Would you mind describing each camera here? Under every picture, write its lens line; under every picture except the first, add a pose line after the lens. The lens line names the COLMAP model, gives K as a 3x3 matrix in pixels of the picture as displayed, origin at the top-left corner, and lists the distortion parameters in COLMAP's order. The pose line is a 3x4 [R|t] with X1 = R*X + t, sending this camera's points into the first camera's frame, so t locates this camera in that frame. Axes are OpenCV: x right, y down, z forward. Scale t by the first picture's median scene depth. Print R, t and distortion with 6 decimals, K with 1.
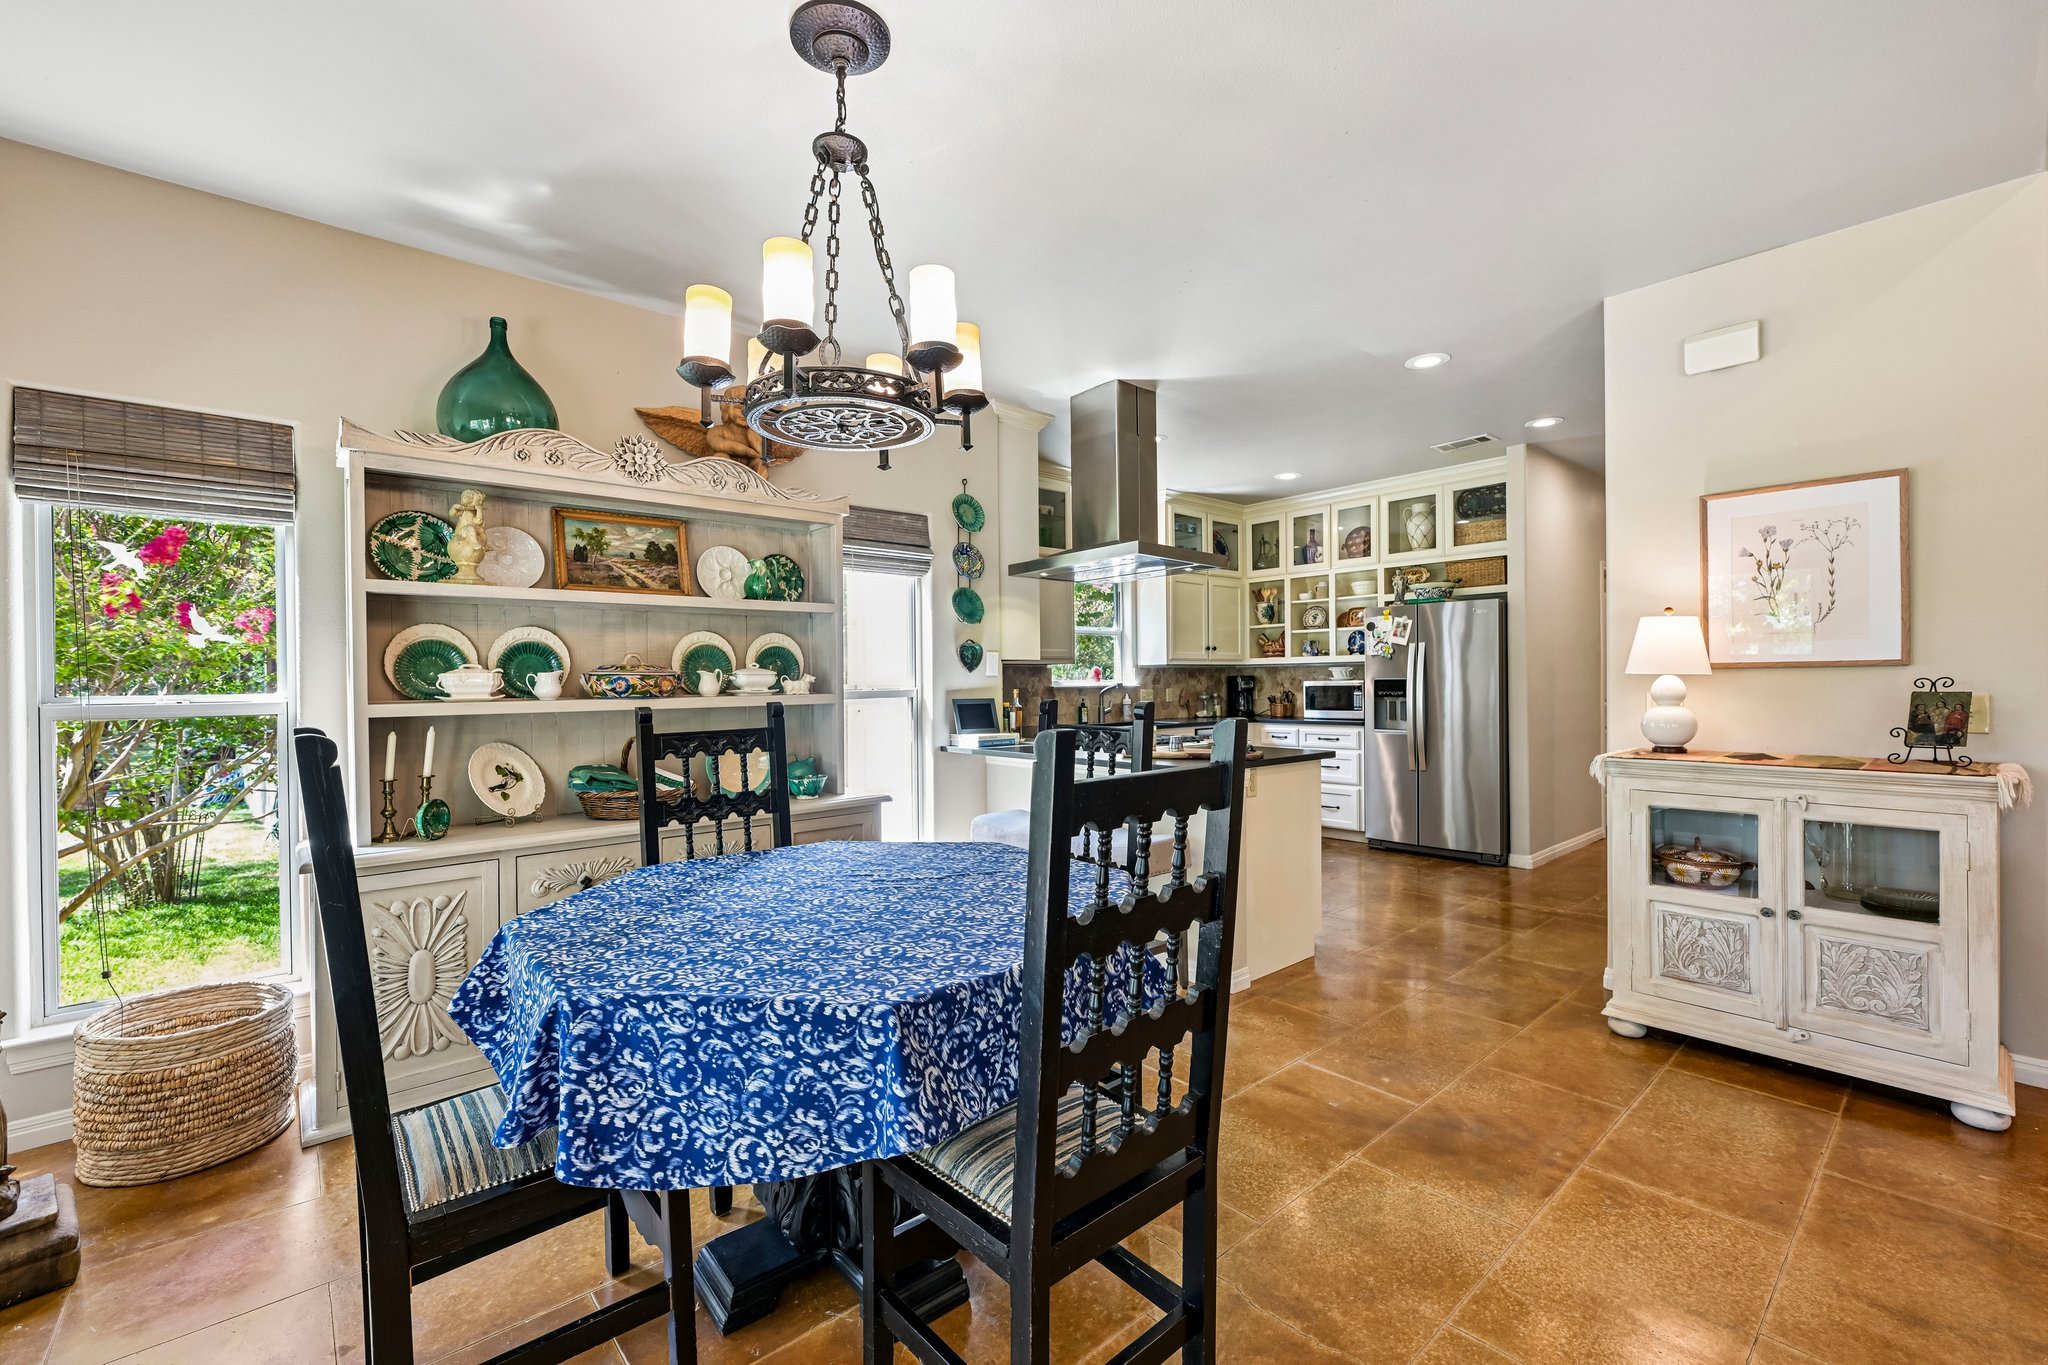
lens RADIAL K [[857.1, 0, 1033.2], [0, 857.1, 682.9], [0, 0, 1]] dist [-0.006639, 0.000765]
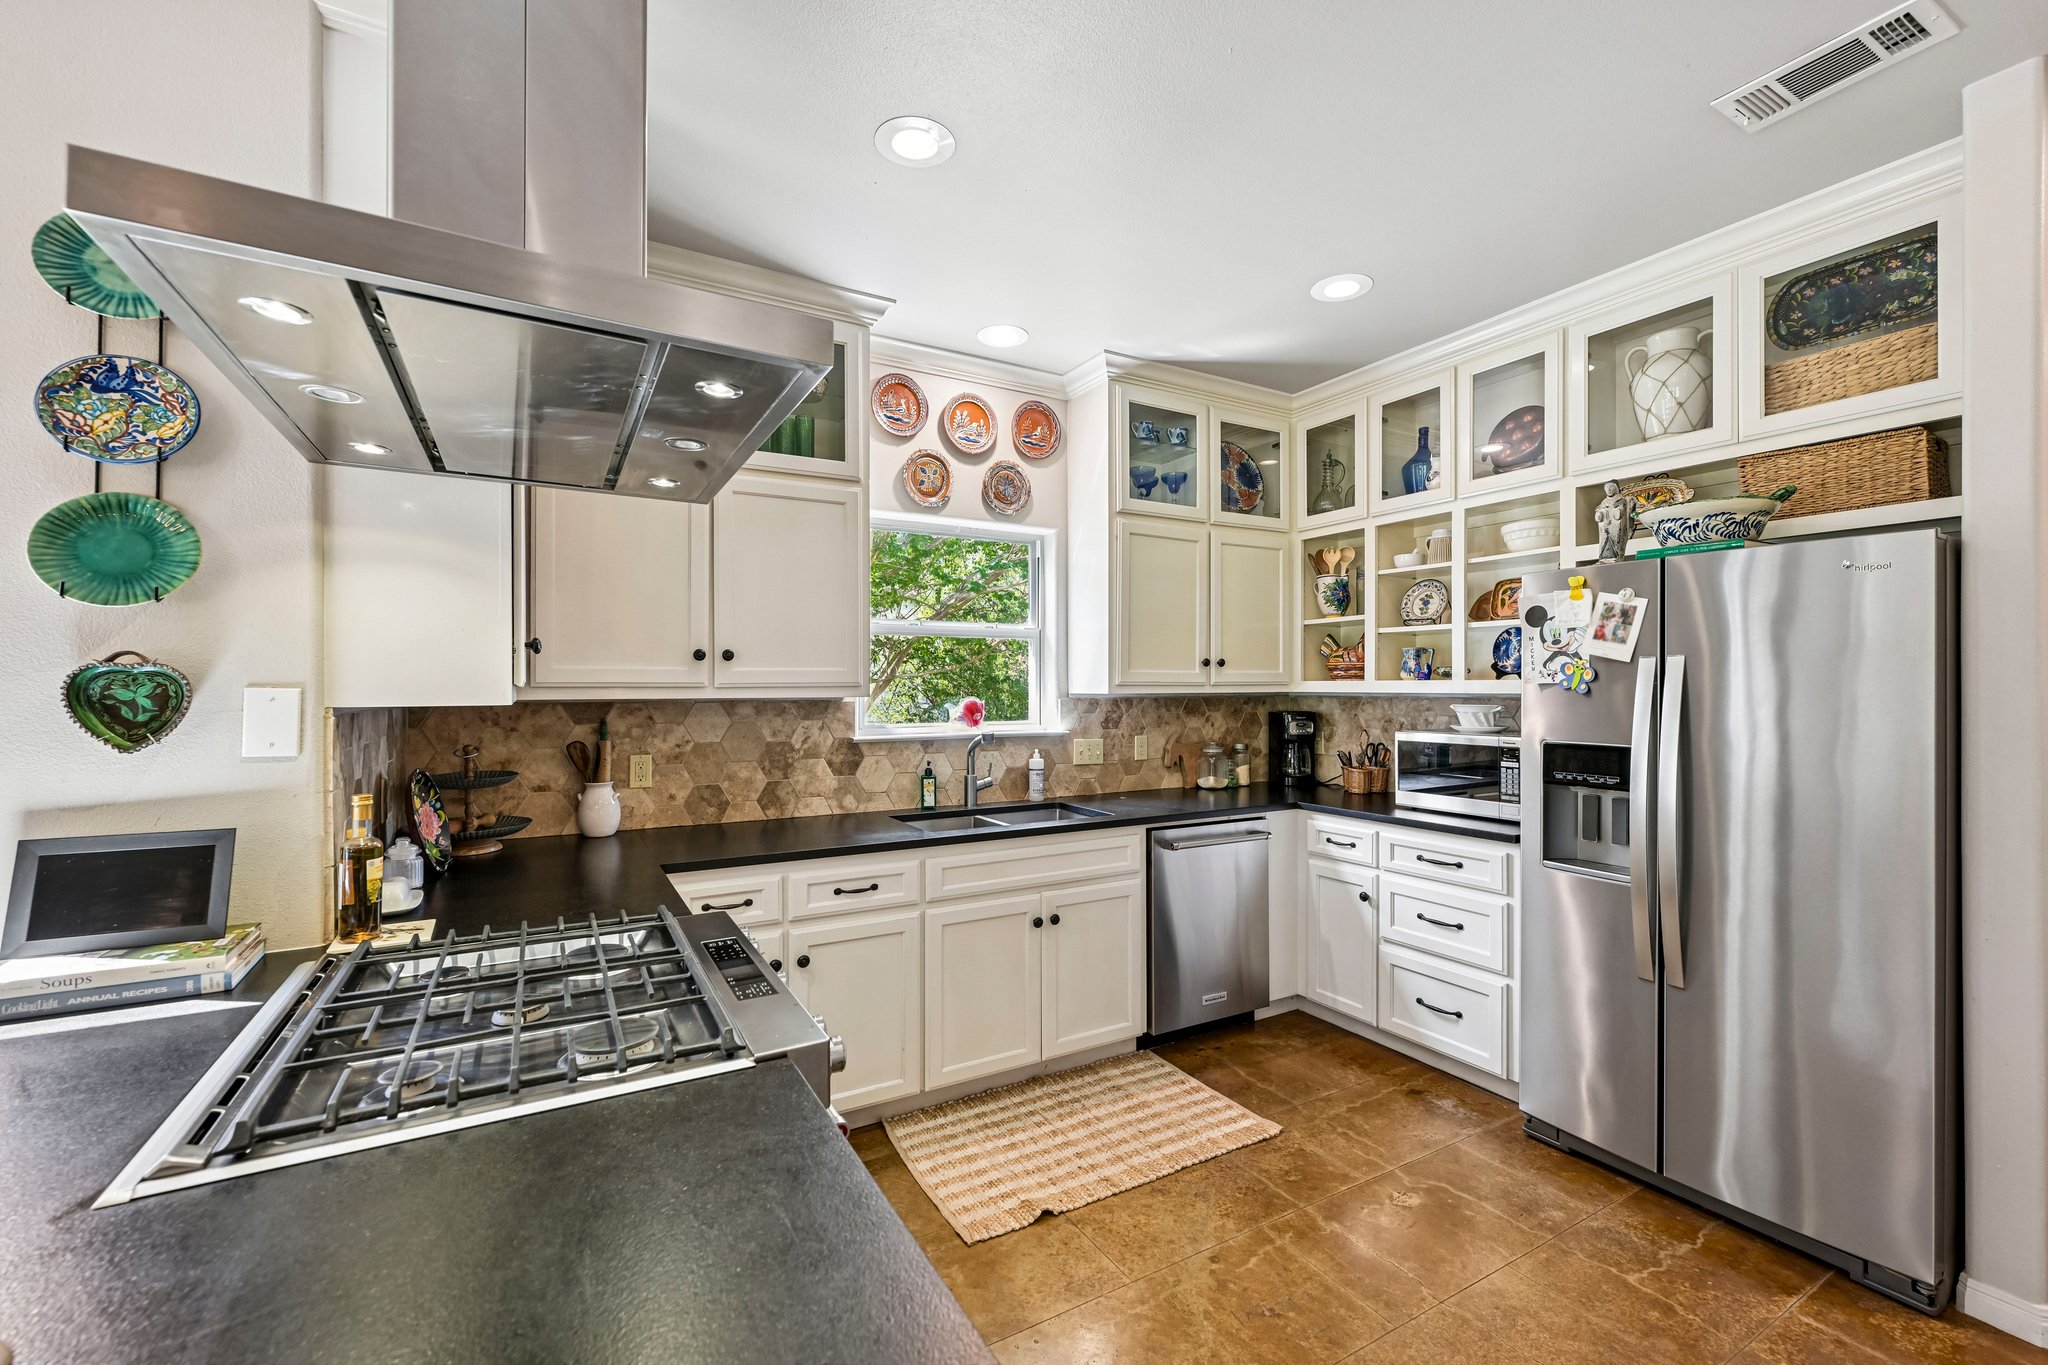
lens RADIAL K [[857.1, 0, 1017.7], [0, 857.1, 683.7], [0, 0, 1]] dist [-0.006639, 0.000765]
pose [[0.976984, 0.008652, -0.213138, 0.211089], [-0.009284, 0.999955, -0.001966, -0.026371], [0.213112, 0.003899, 0.977020, 0.480066]]
